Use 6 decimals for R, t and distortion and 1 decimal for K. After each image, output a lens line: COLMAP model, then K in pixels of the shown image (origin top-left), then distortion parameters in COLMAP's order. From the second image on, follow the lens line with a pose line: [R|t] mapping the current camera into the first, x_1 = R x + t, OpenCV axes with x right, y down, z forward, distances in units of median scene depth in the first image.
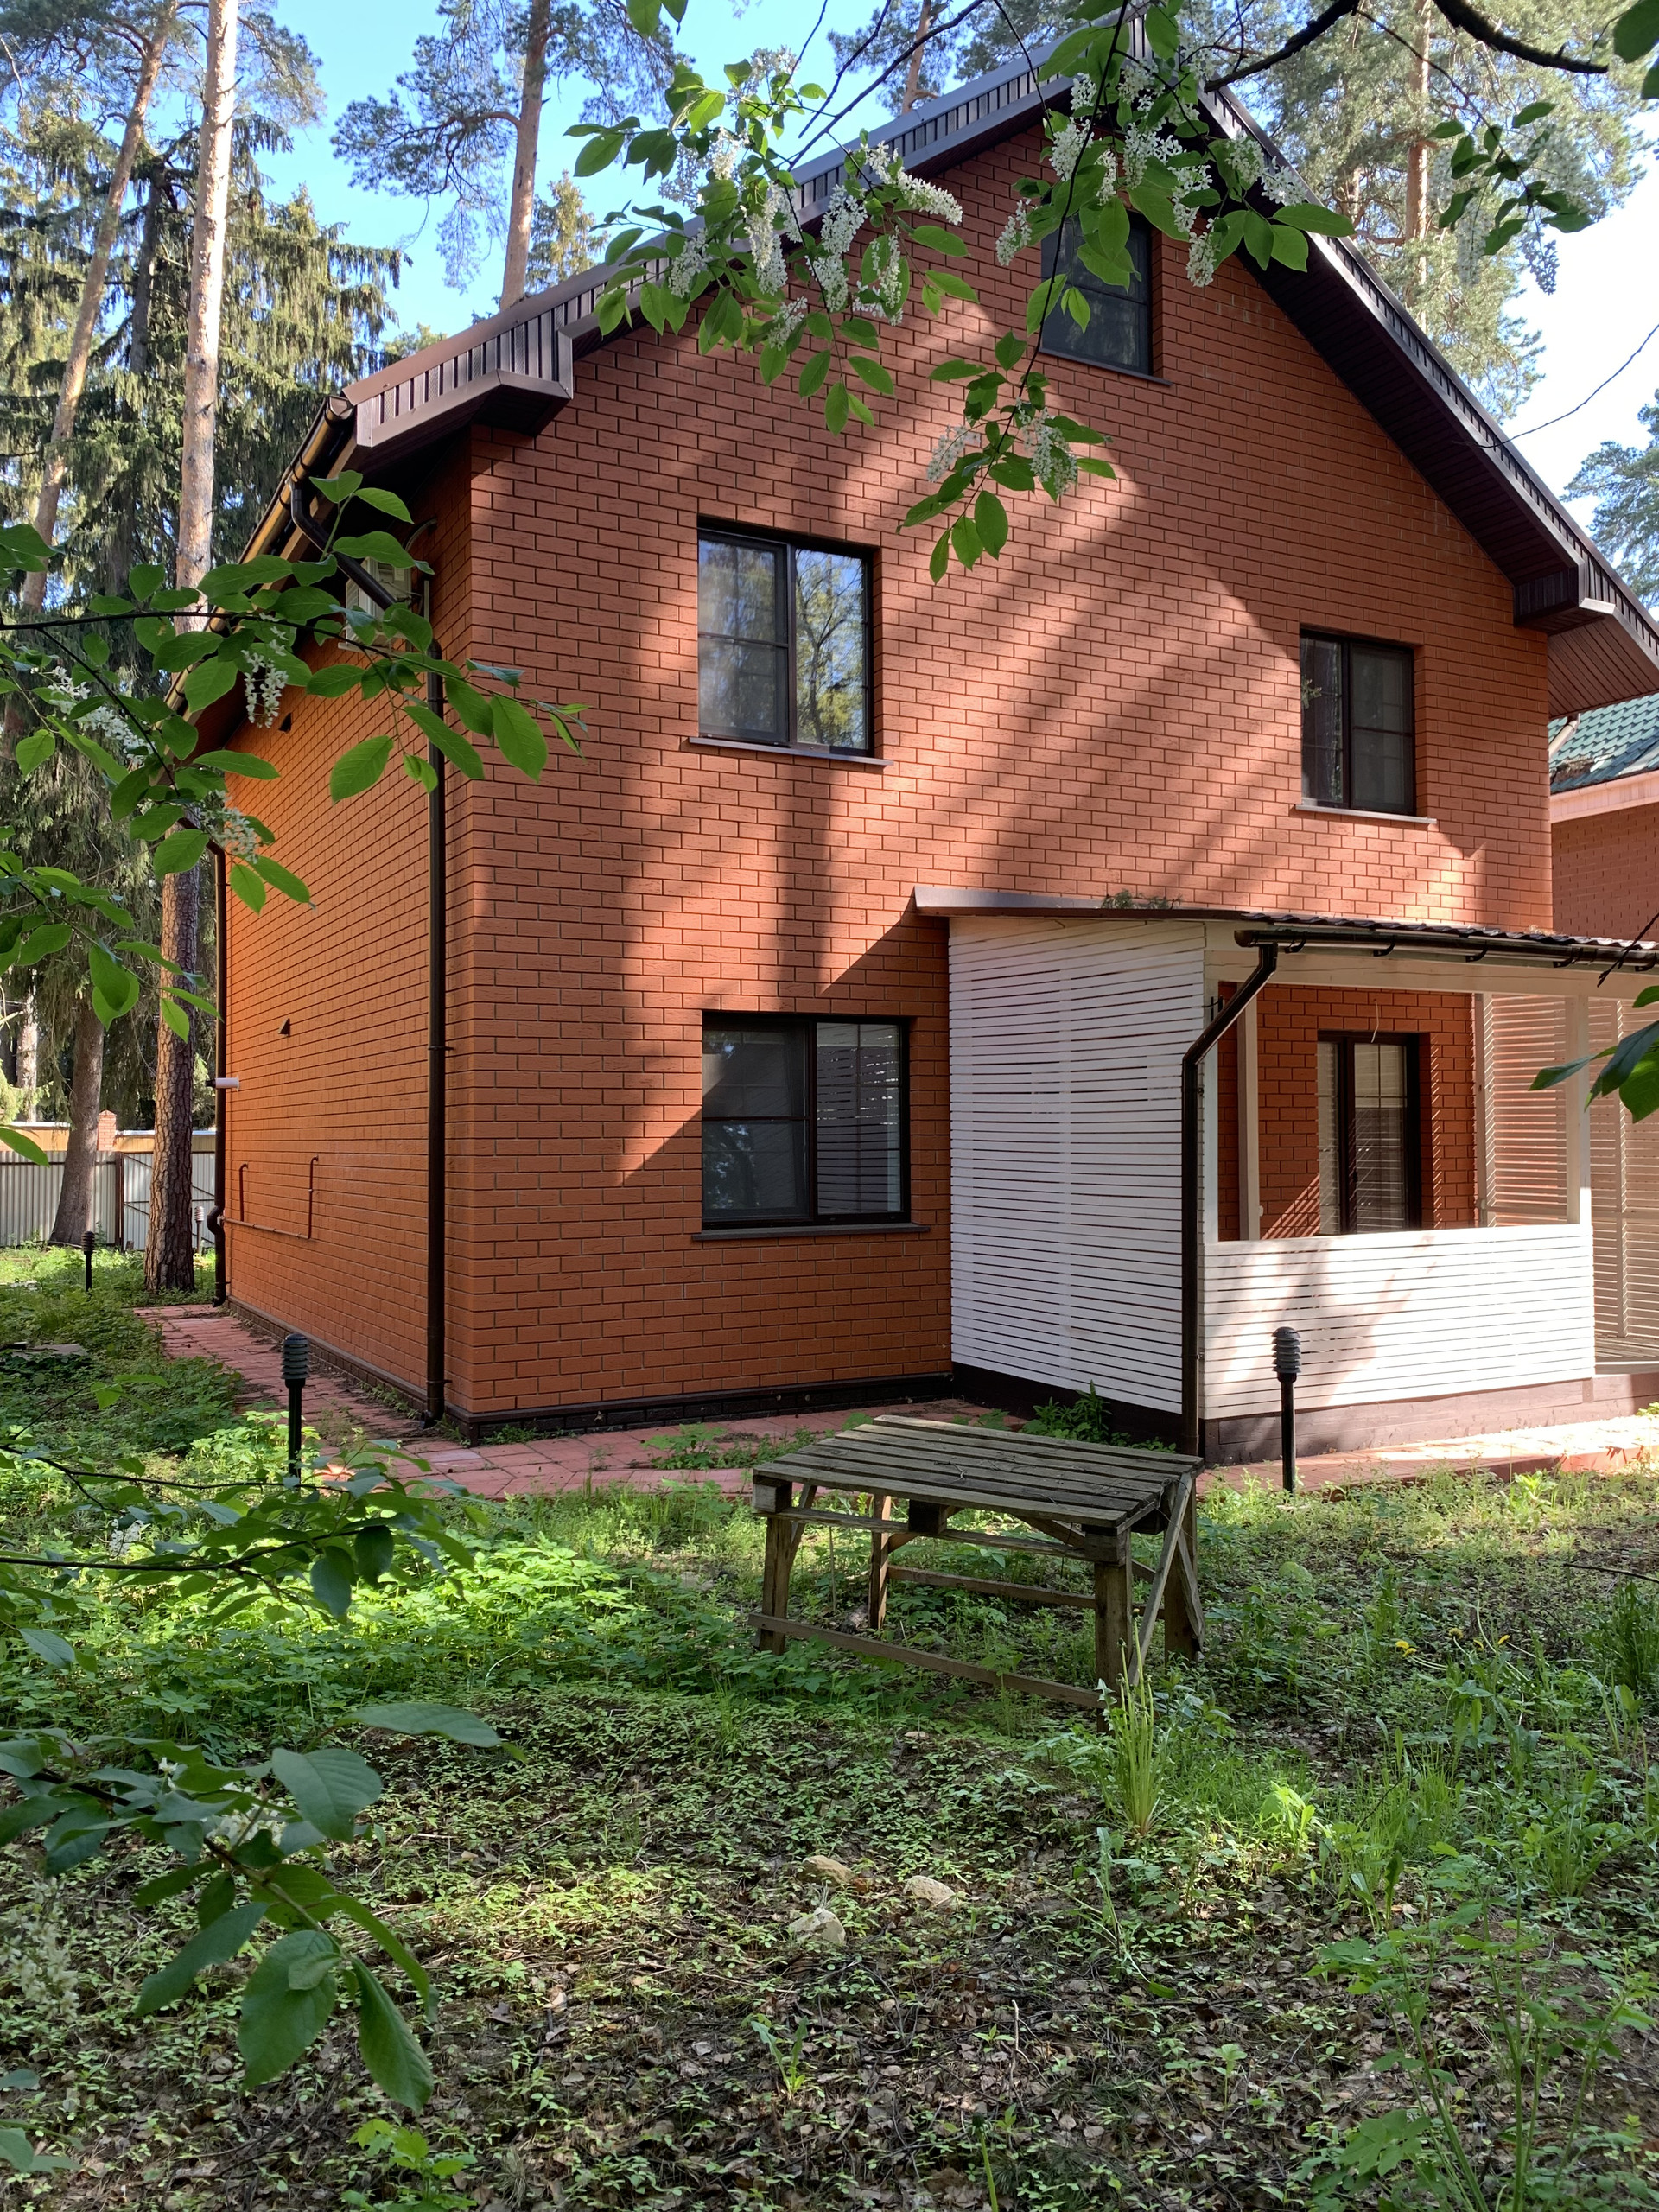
lens RADIAL K [[1673.7, 0, 829.5], [0, 1673.7, 1106.0], [0, 0, 1]] dist [0.036220, -0.014448]
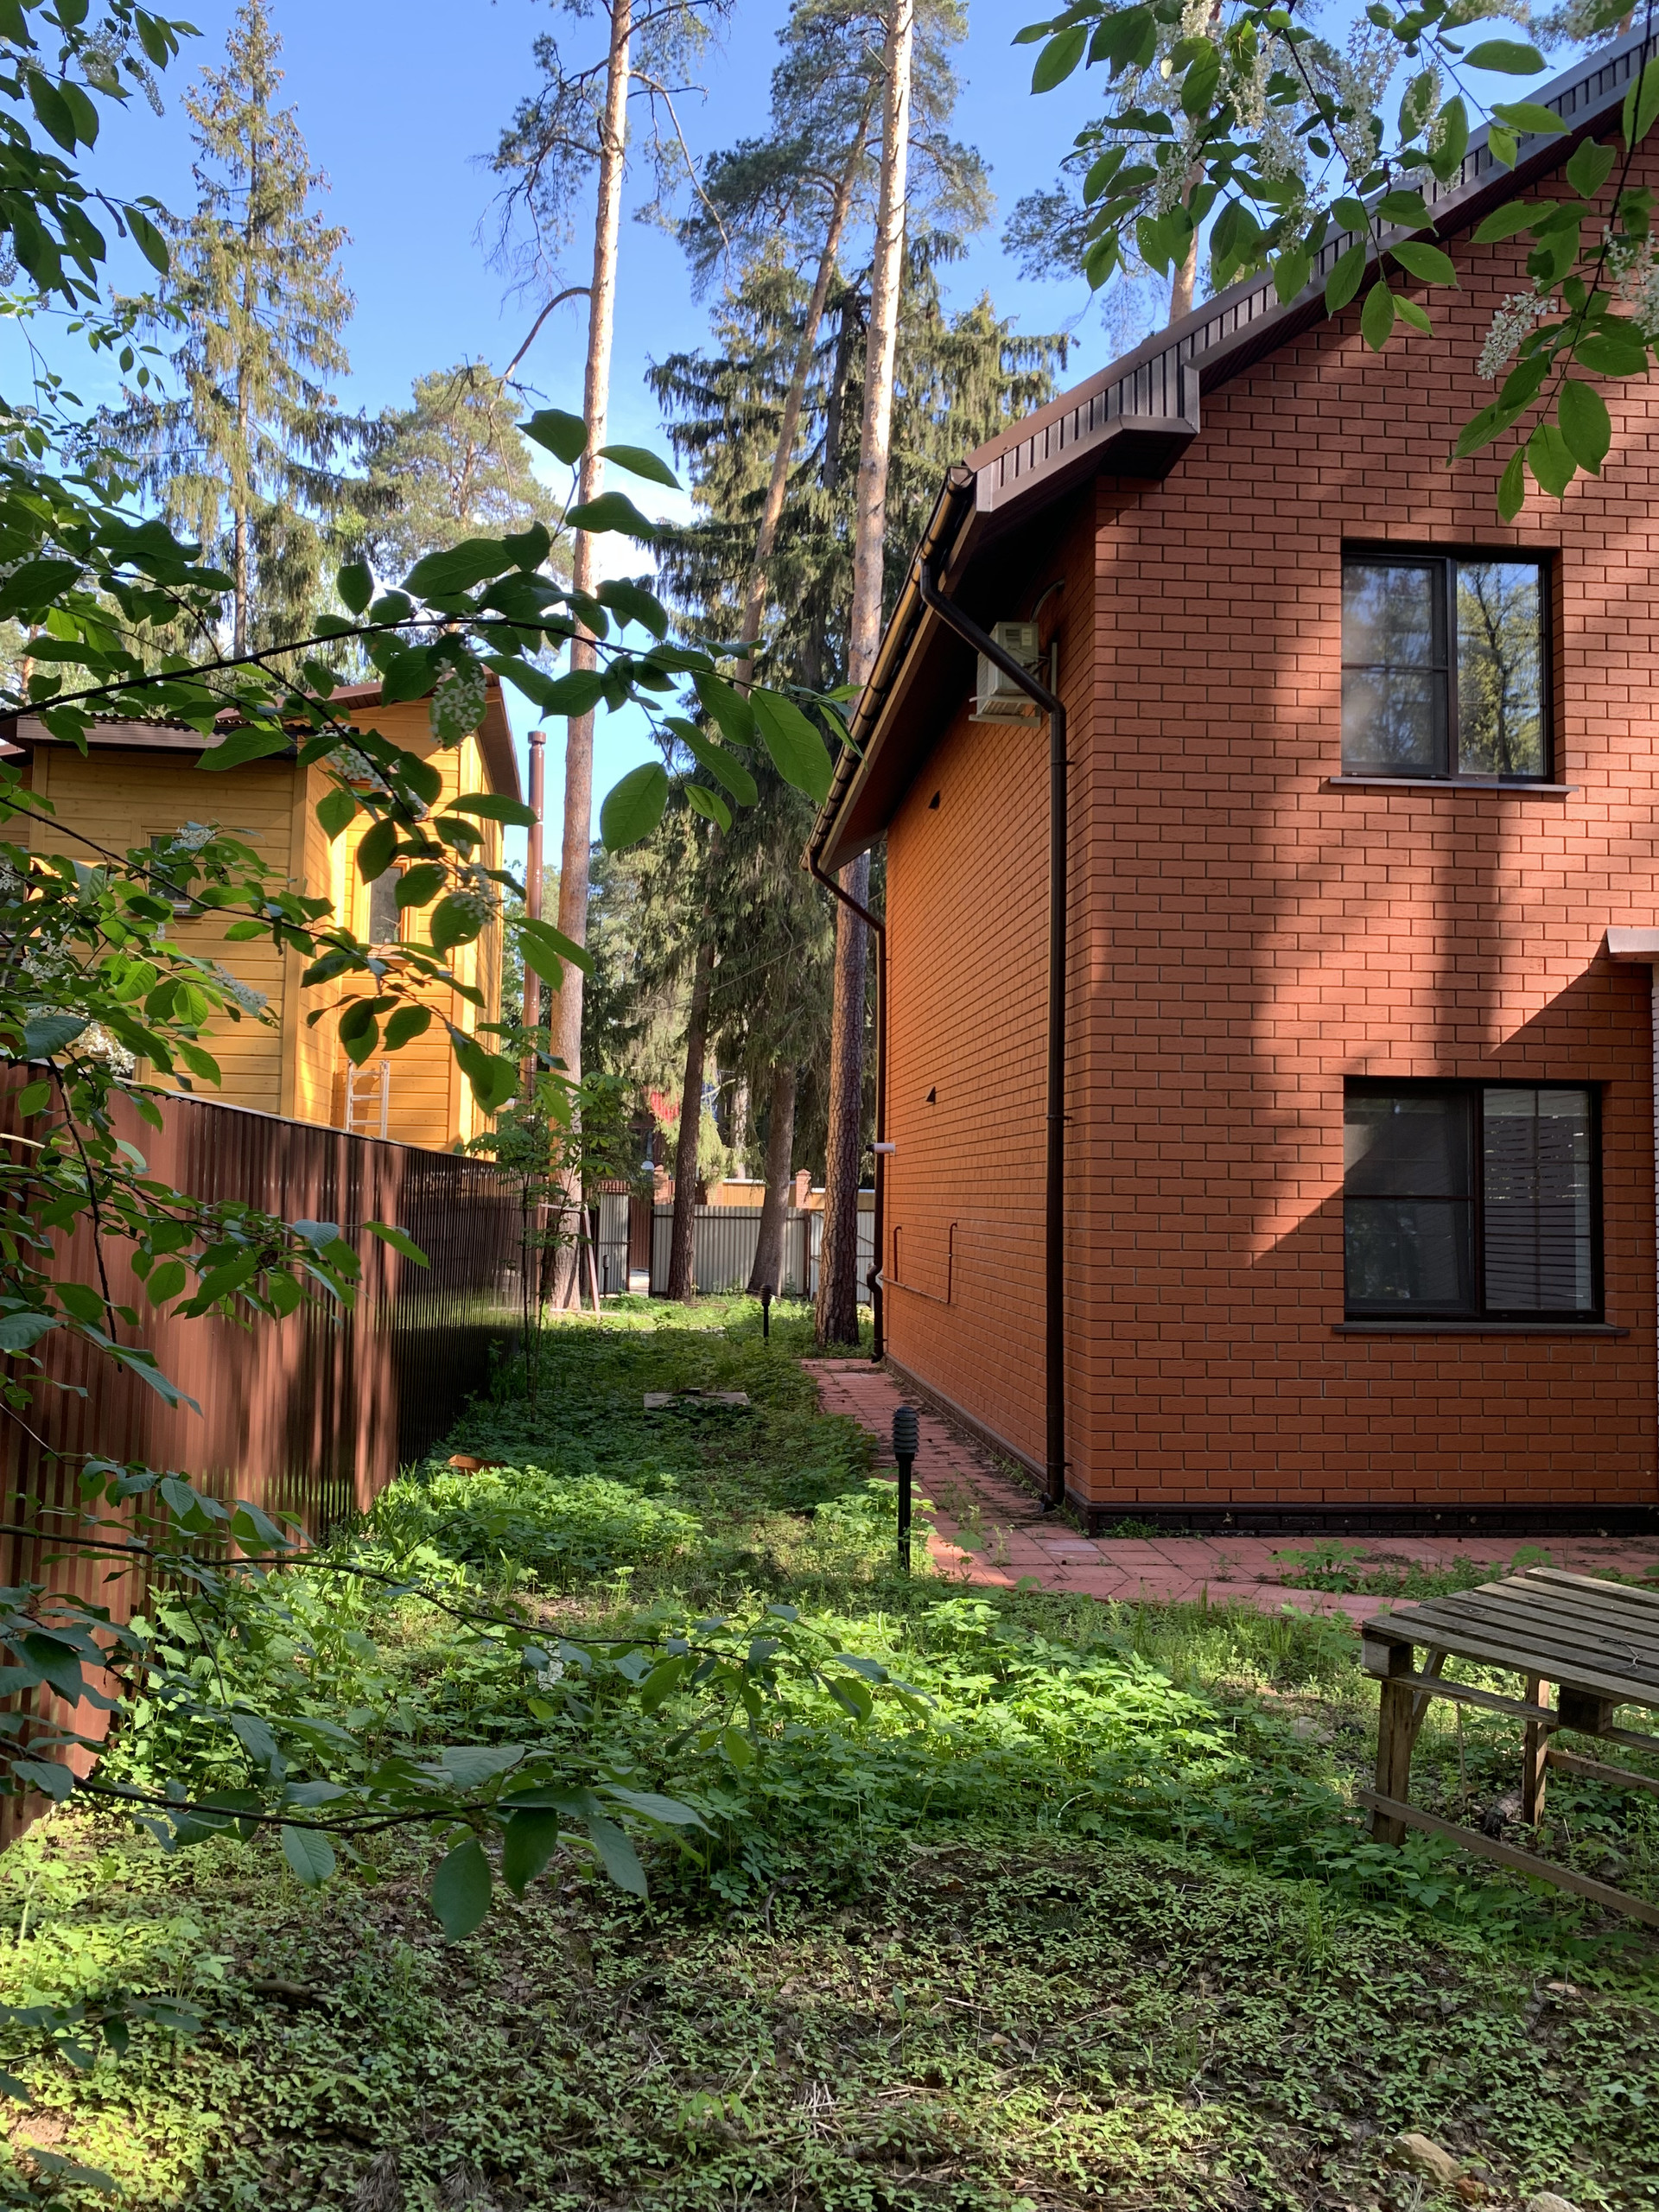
lens RADIAL K [[1696.2, 0, 832.7], [0, 1696.2, 1096.1], [0, 0, 1]] dist [0.029168, -0.021684]
pose [[0.924644, -0.002779, -0.380823, 0.022514], [-0.013592, 0.999095, -0.040292, -0.006226], [0.380591, 0.042432, 0.923770, 0.054697]]
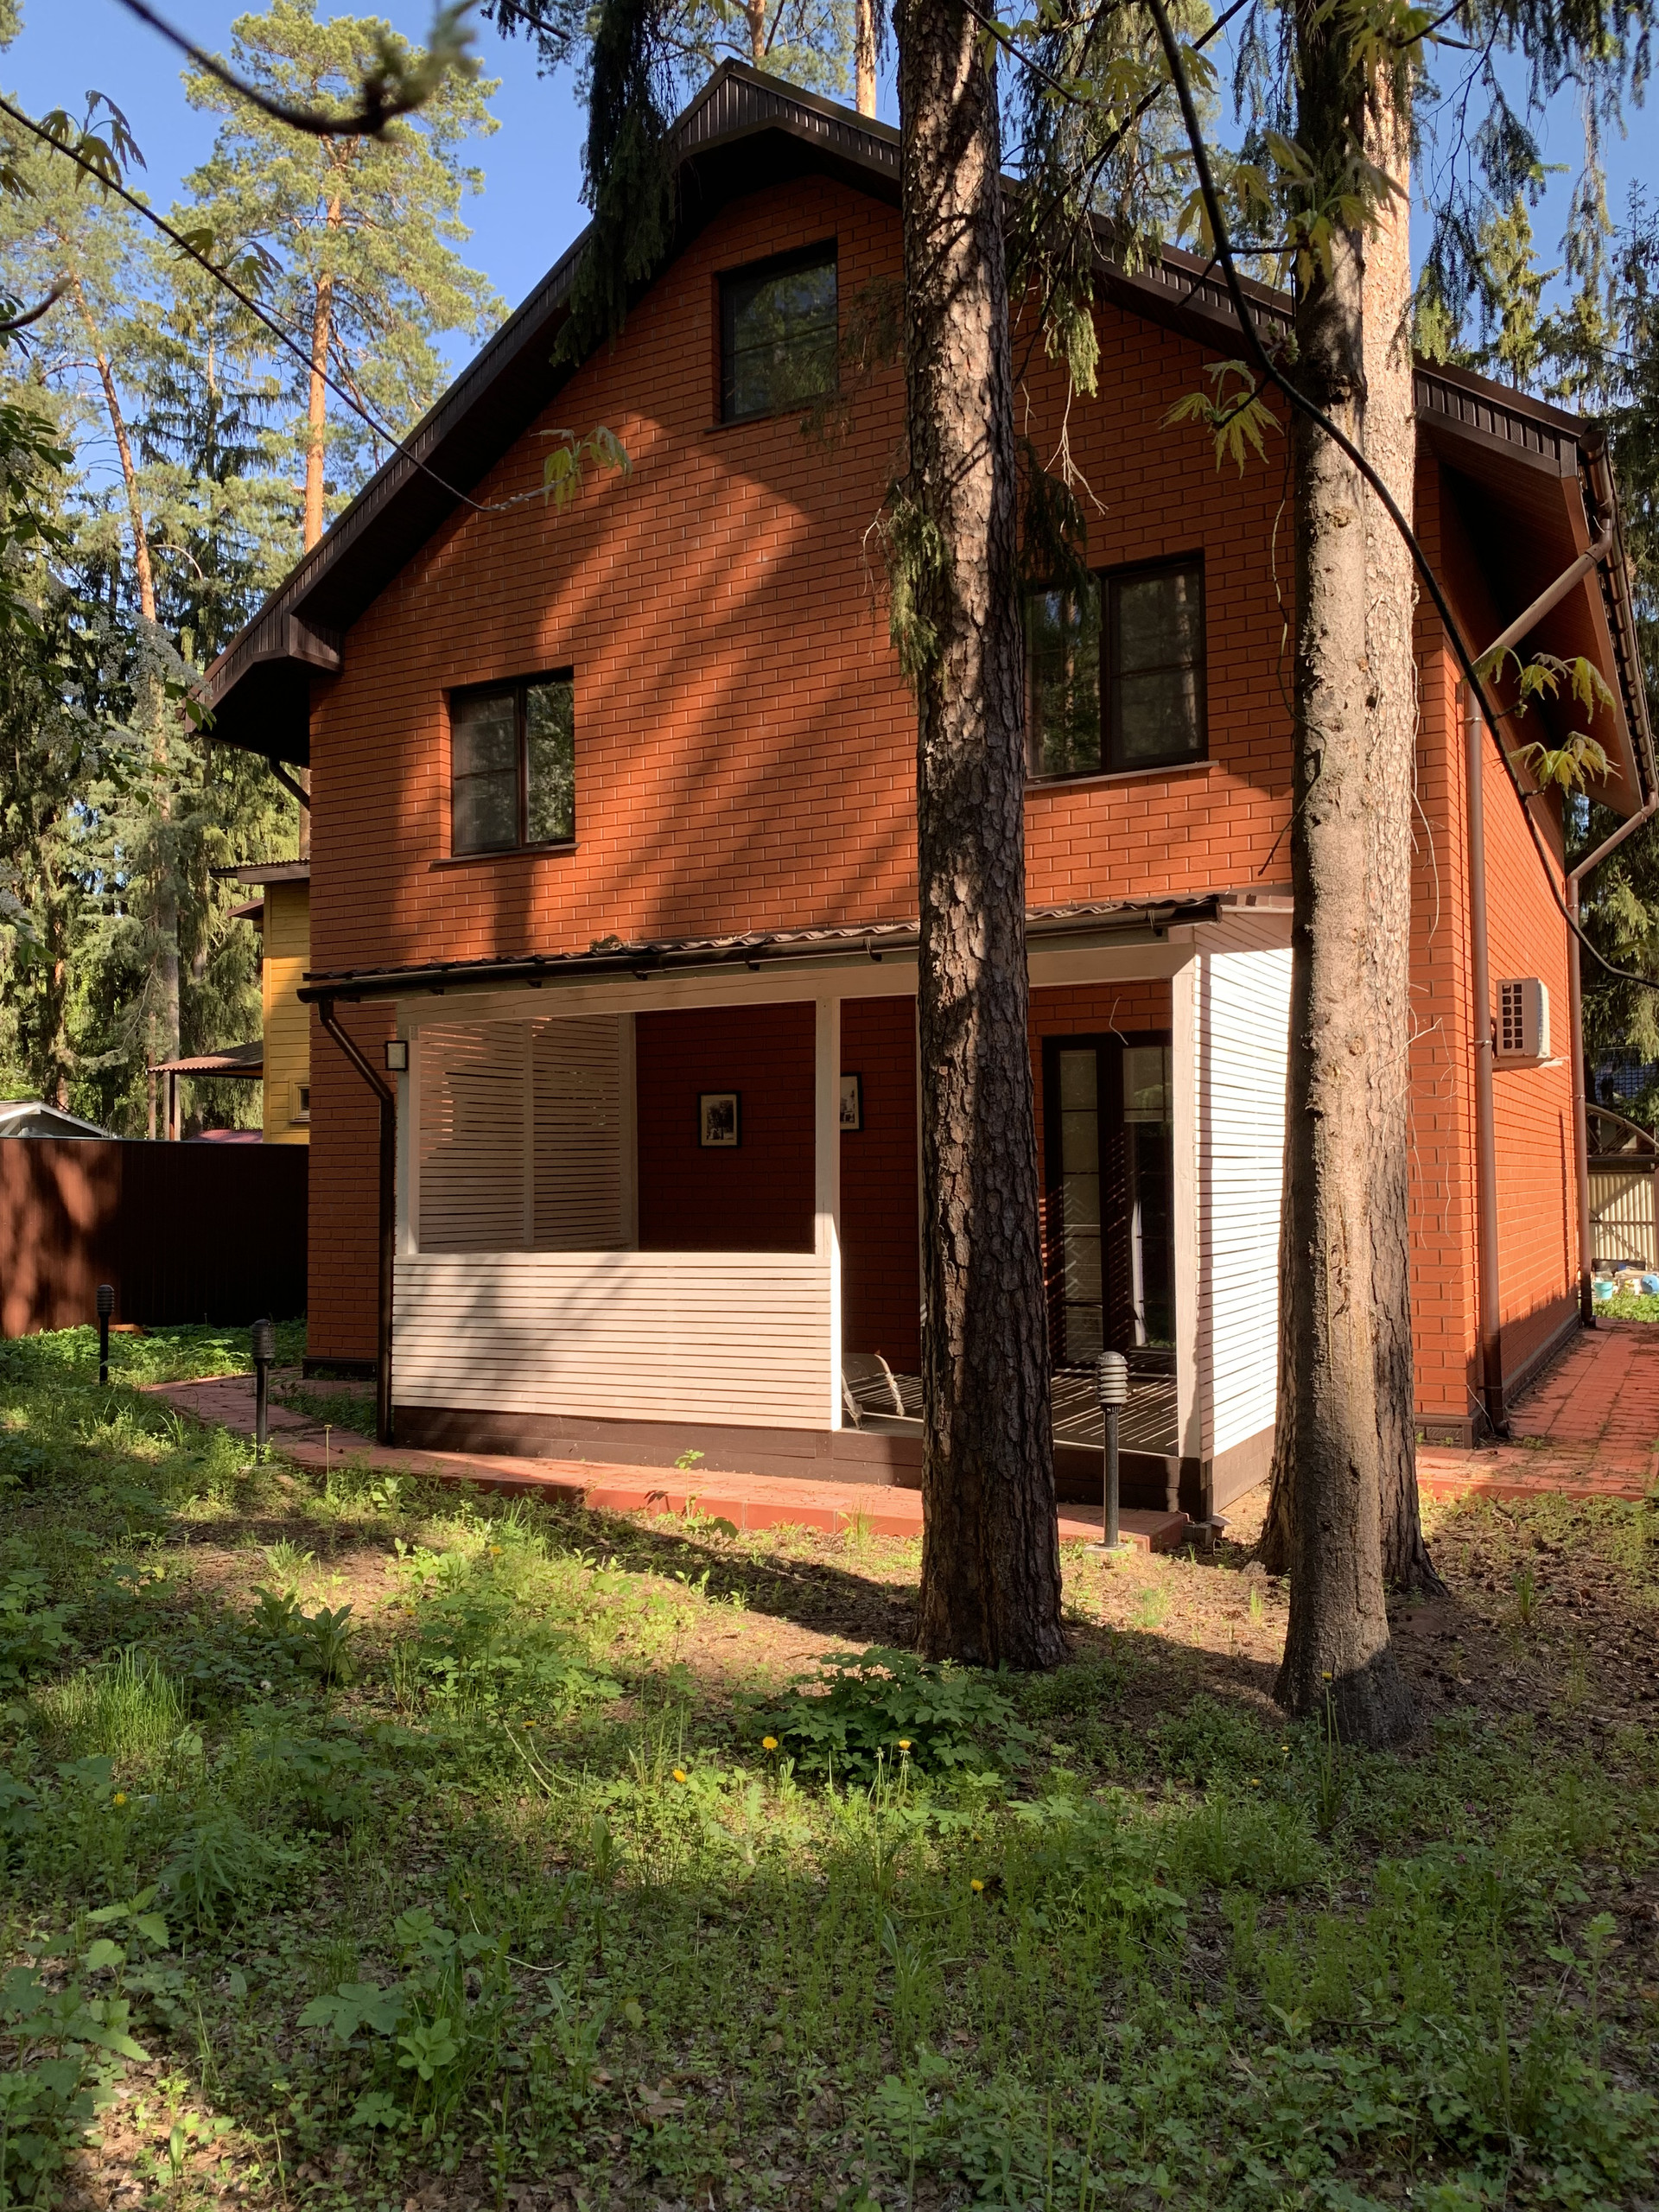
lens RADIAL K [[1696.2, 0, 832.7], [0, 1696.2, 1096.1], [0, 0, 1]] dist [0.029168, -0.021684]
pose [[0.572937, -0.042266, -0.818509, 1.417063], [0.022716, 0.999105, -0.035691, 0.022478], [0.819285, 0.001855, 0.573384, 0.595082]]
